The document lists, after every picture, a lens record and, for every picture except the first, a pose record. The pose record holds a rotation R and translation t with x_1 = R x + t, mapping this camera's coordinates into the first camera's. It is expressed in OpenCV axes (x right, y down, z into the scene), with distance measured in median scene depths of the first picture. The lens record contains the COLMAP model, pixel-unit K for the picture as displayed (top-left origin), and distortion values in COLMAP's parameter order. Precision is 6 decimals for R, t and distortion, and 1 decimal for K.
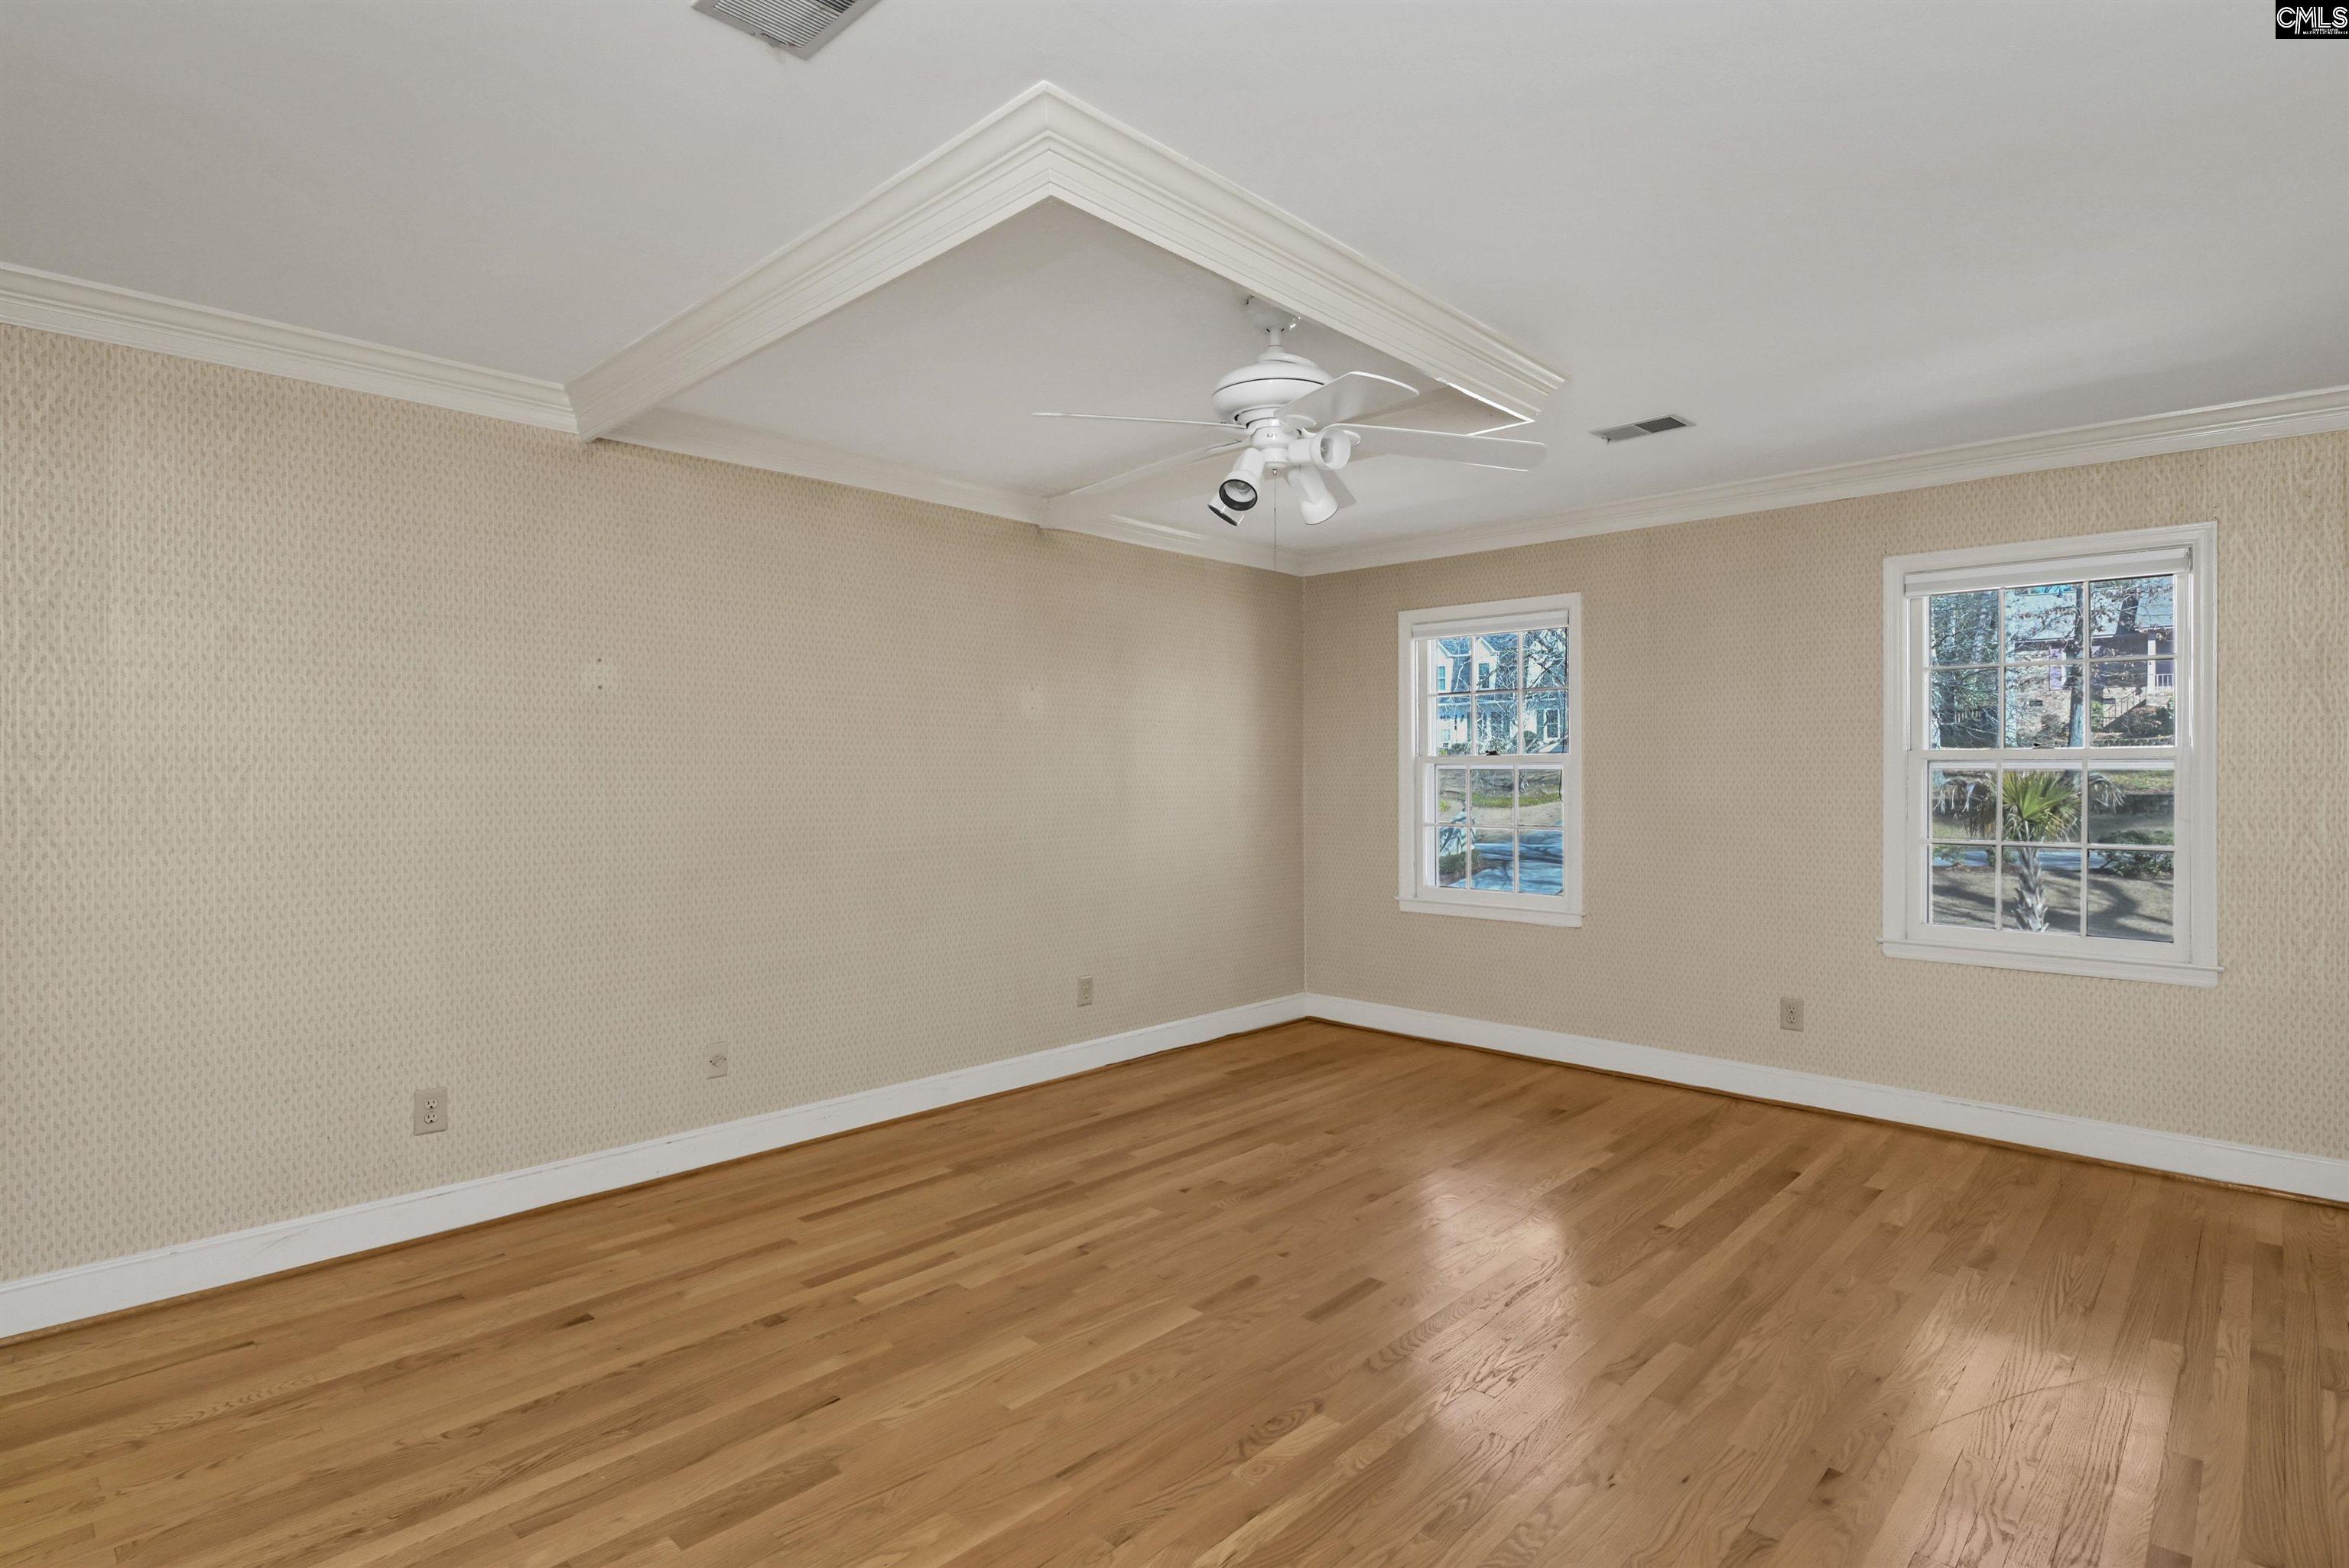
lens RADIAL K [[1188.8, 0, 1169.1], [0, 1188.8, 794.5], [0, 0, 1]] dist [0.003789, -0.007174]
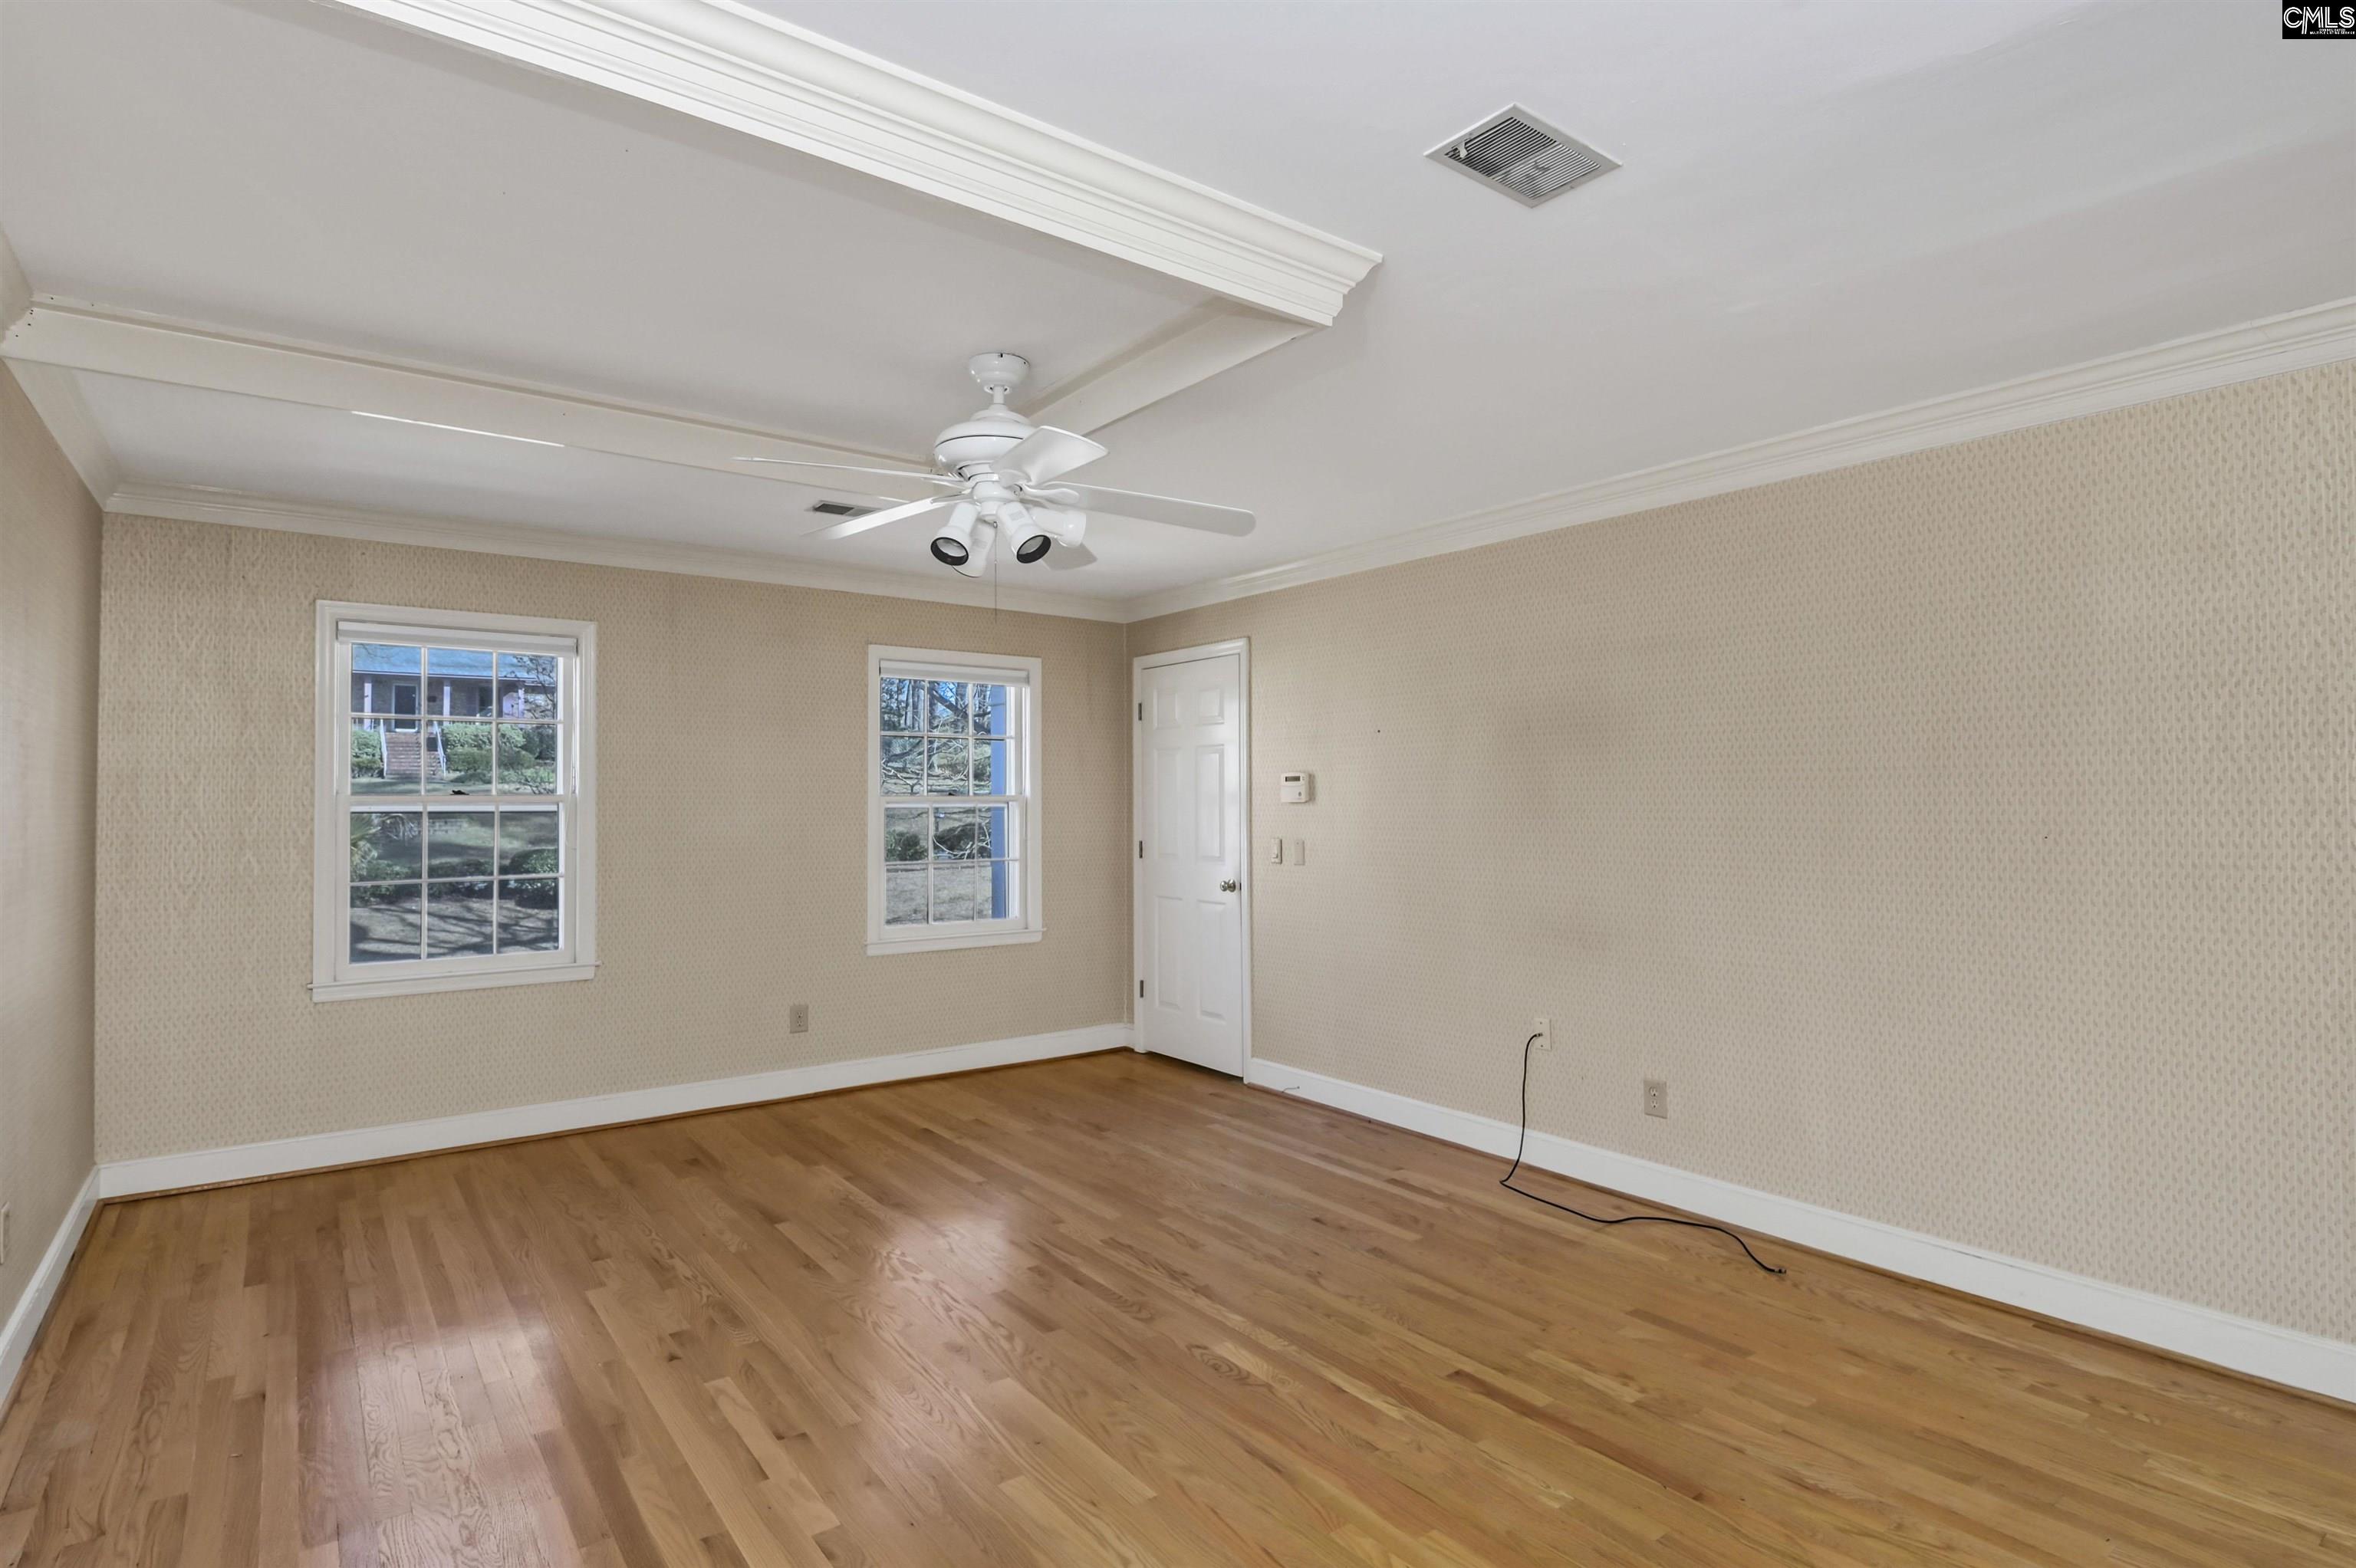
lens RADIAL K [[1192.3, 0, 1173.0], [0, 1192.3, 772.1], [0, 0, 1]] dist [0.003789, -0.007174]
pose [[0.170306, 0.018150, 0.985224, -0.683025], [0.024701, 0.999438, -0.022682, -0.026734], [-0.985082, 0.028199, 0.169762, 0.507071]]
